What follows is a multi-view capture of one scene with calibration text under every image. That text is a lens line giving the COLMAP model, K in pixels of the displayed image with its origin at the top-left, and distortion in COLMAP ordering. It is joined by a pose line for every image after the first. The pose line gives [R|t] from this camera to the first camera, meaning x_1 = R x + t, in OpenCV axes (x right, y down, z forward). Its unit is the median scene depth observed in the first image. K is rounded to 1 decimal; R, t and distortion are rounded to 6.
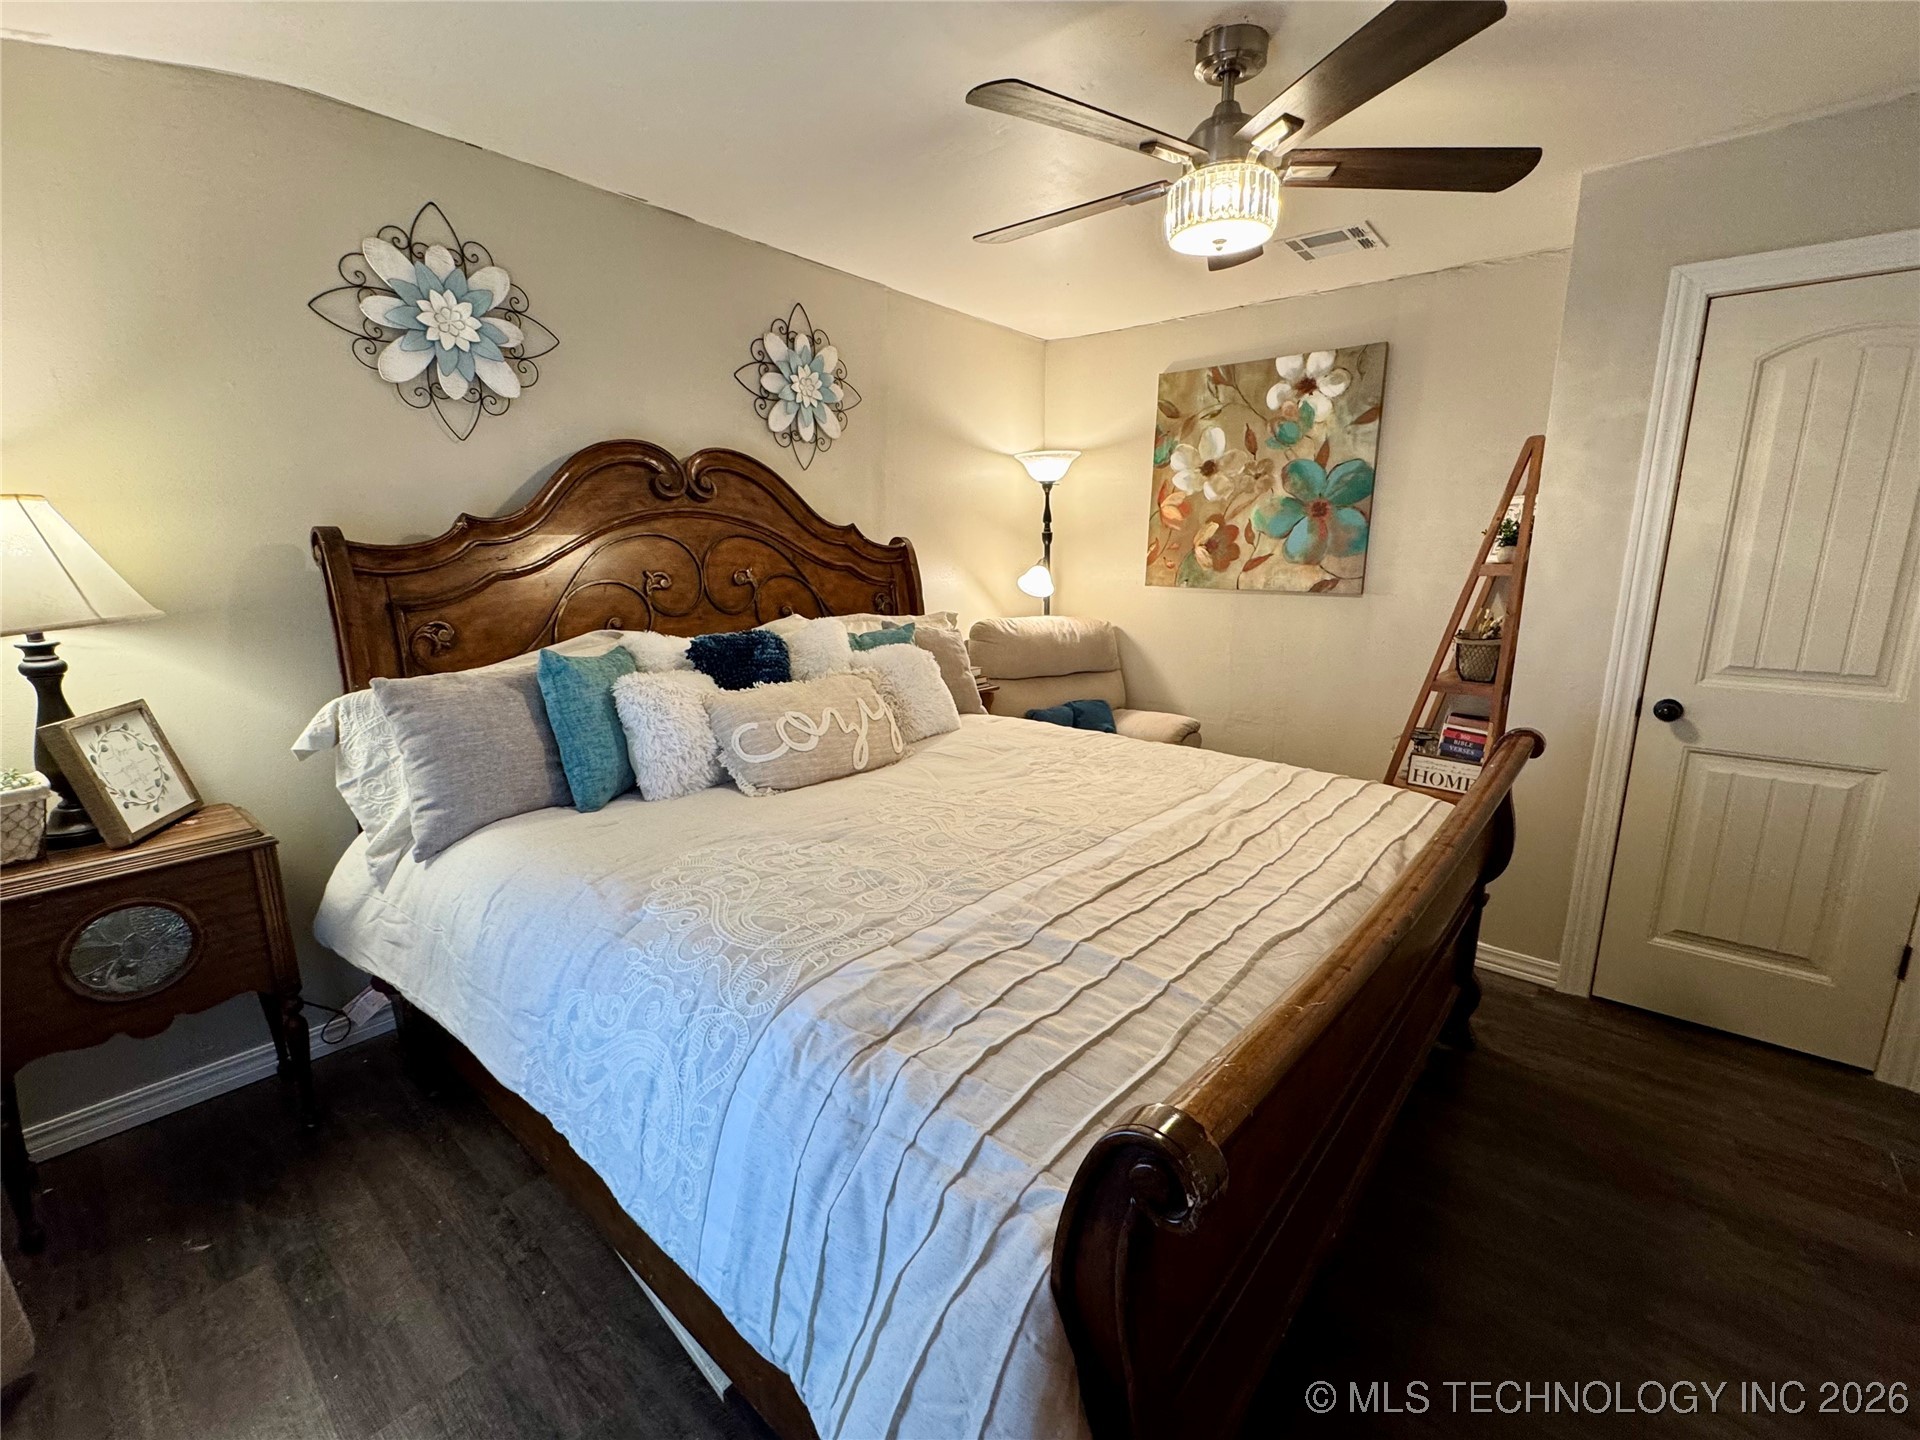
lens RADIAL K [[823.3, 0, 957.5], [0, 823.3, 715.8], [0, 0, 1]] dist [-0.000797, -0.000322]
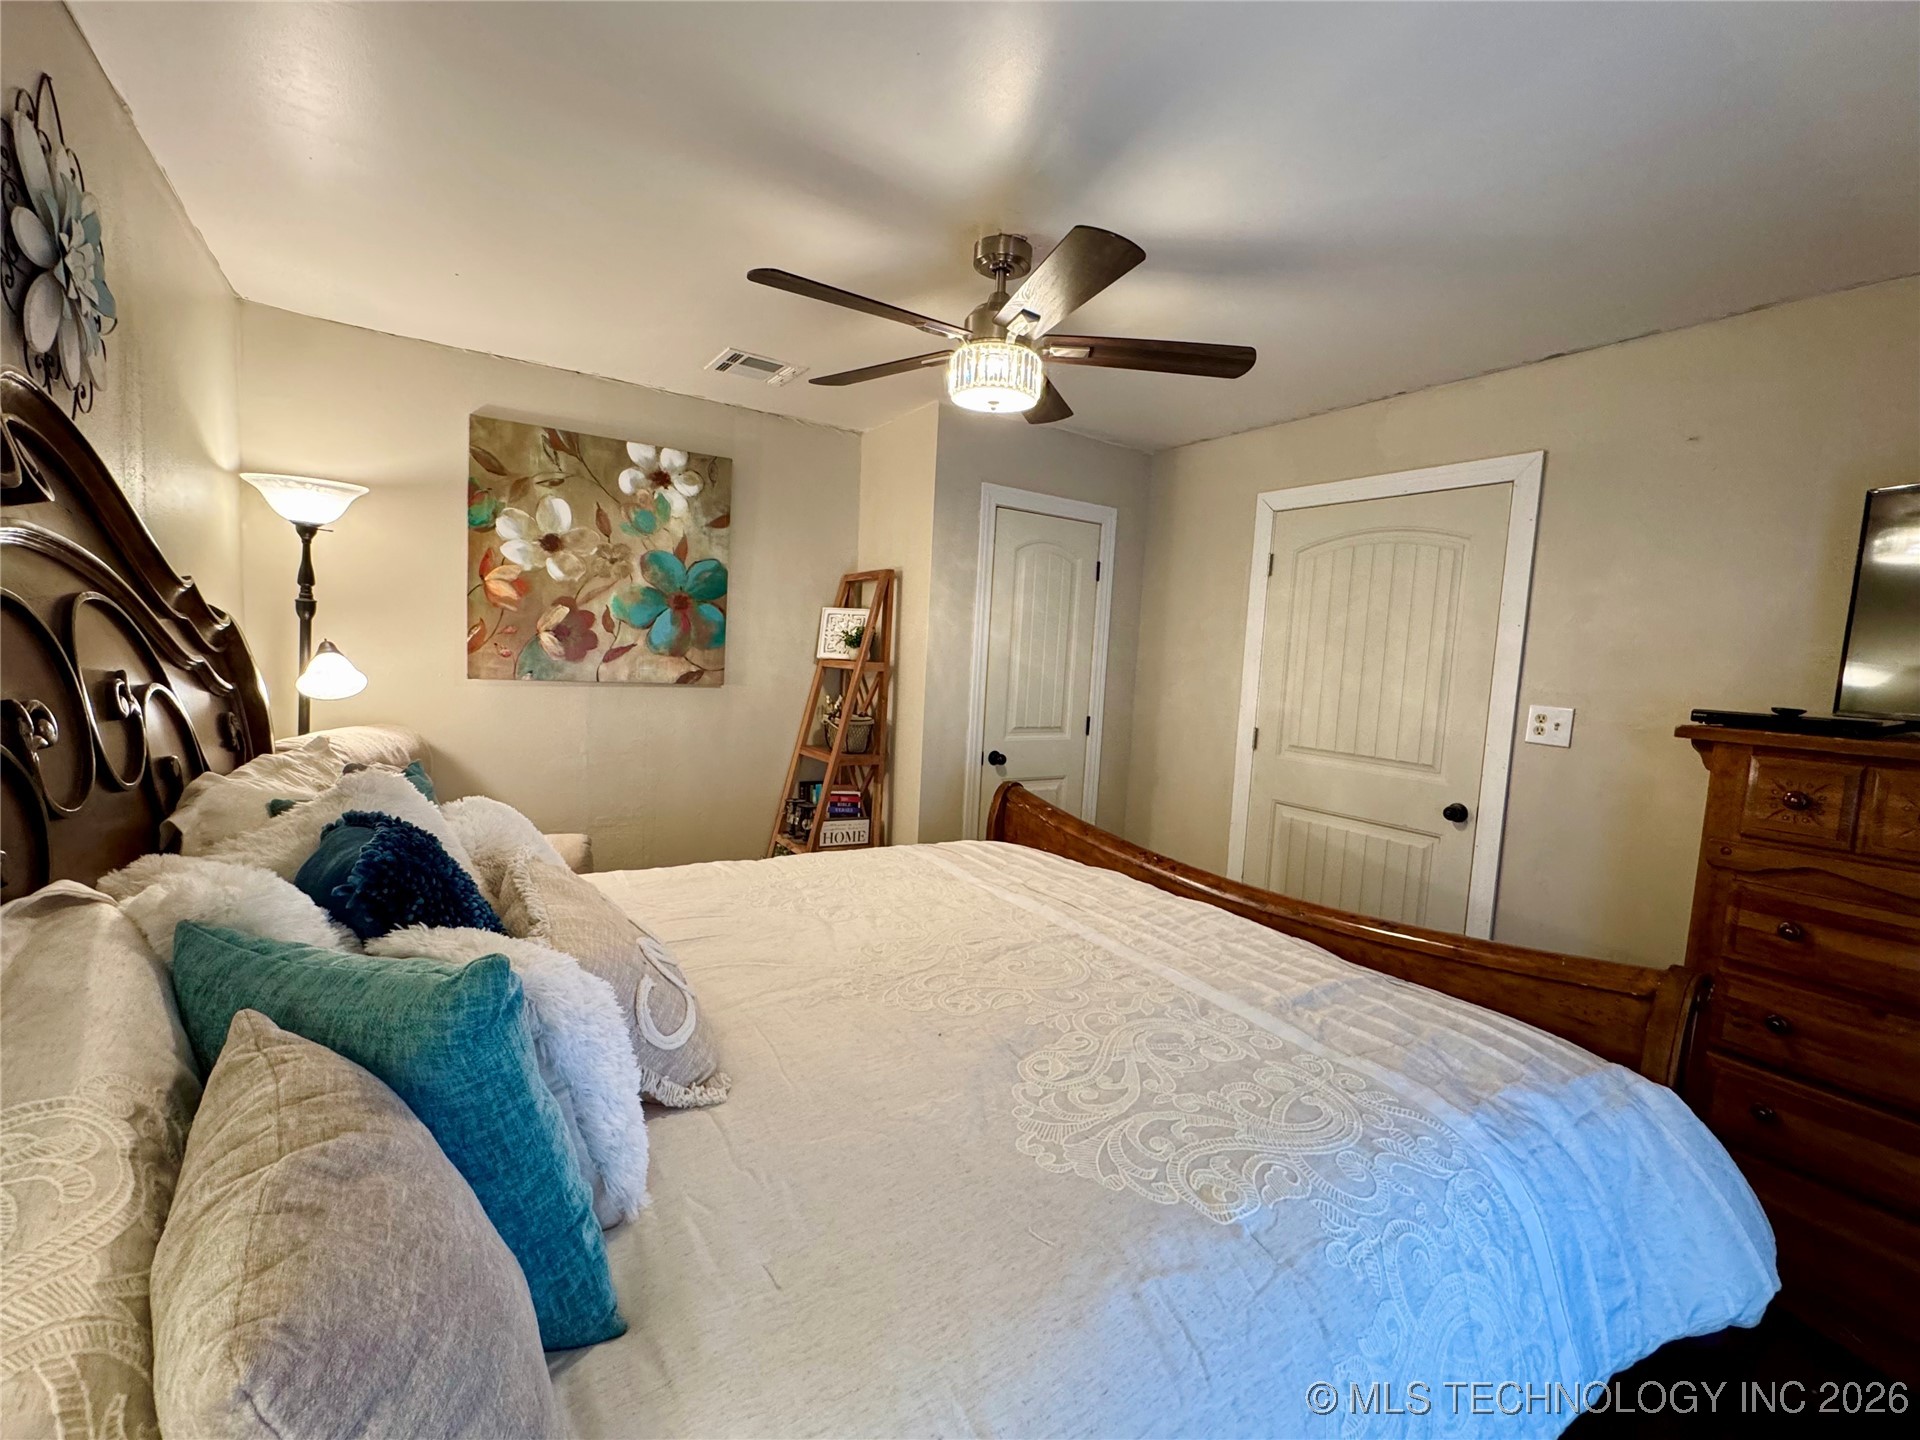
lens RADIAL K [[823.3, 0, 962.1], [0, 823.3, 715.3], [0, 0, 1]] dist [-0.000797, -0.000322]
pose [[0.284266, -0.066655, 0.956426, -0.445003], [0.141103, 0.989626, 0.027031, -0.094246], [-0.948305, 0.127270, 0.290722, 0.404647]]
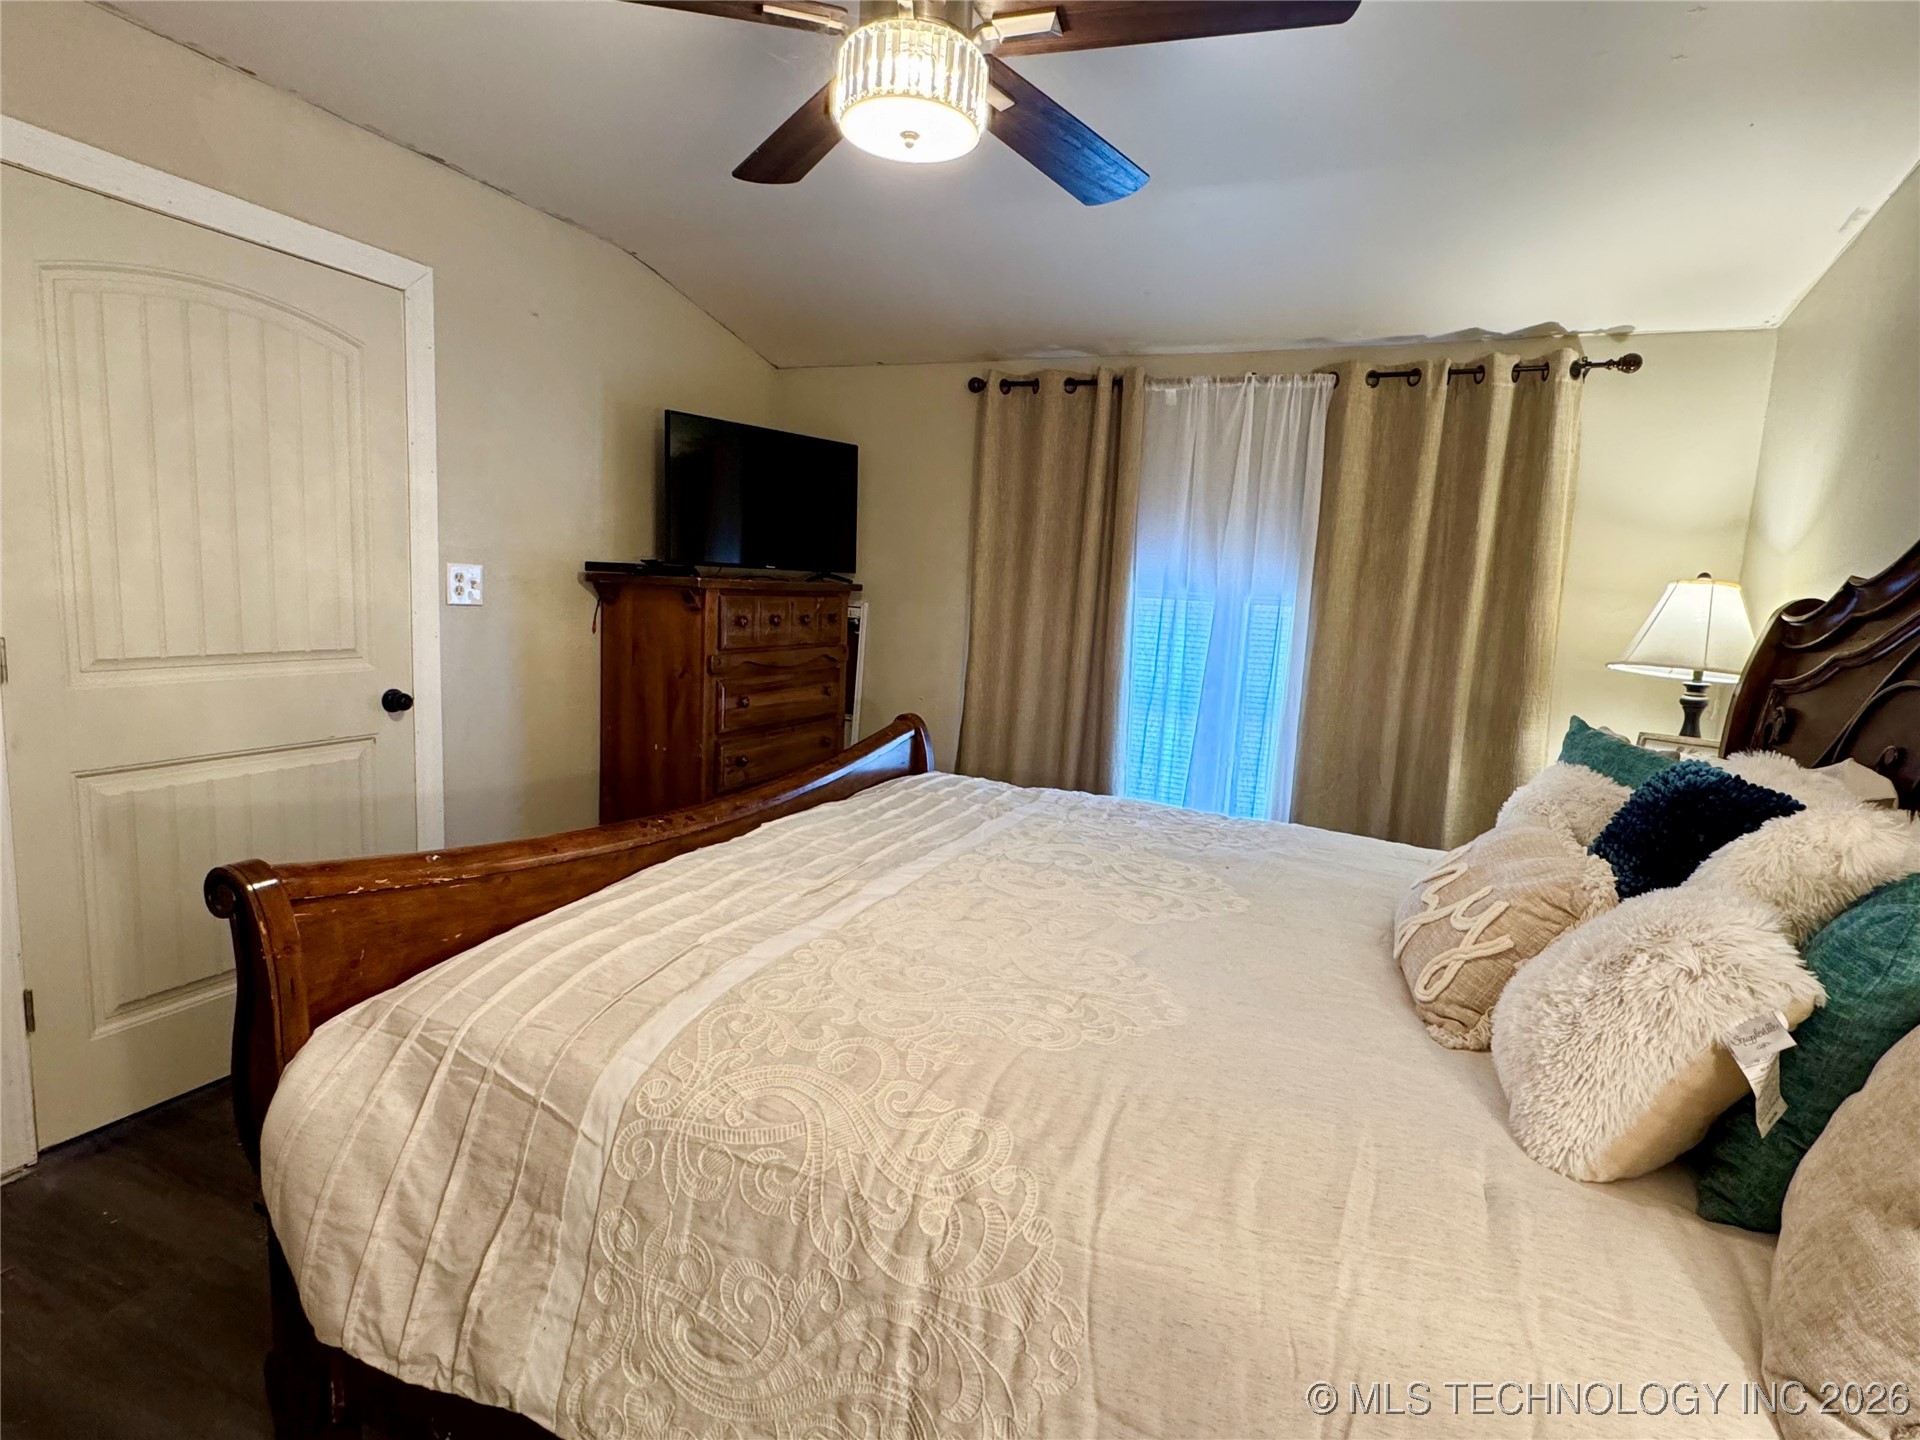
lens RADIAL K [[973.8, 0, 949.1], [0, 973.8, 720.2], [0, 0, 1]] dist [-0.013241, 0.000254]
pose [[-0.956961, -0.016123, -0.289769, 0.276019], [-0.114135, 0.938909, 0.324688, -0.199340], [0.266832, 0.343787, -0.900340, 1.027019]]
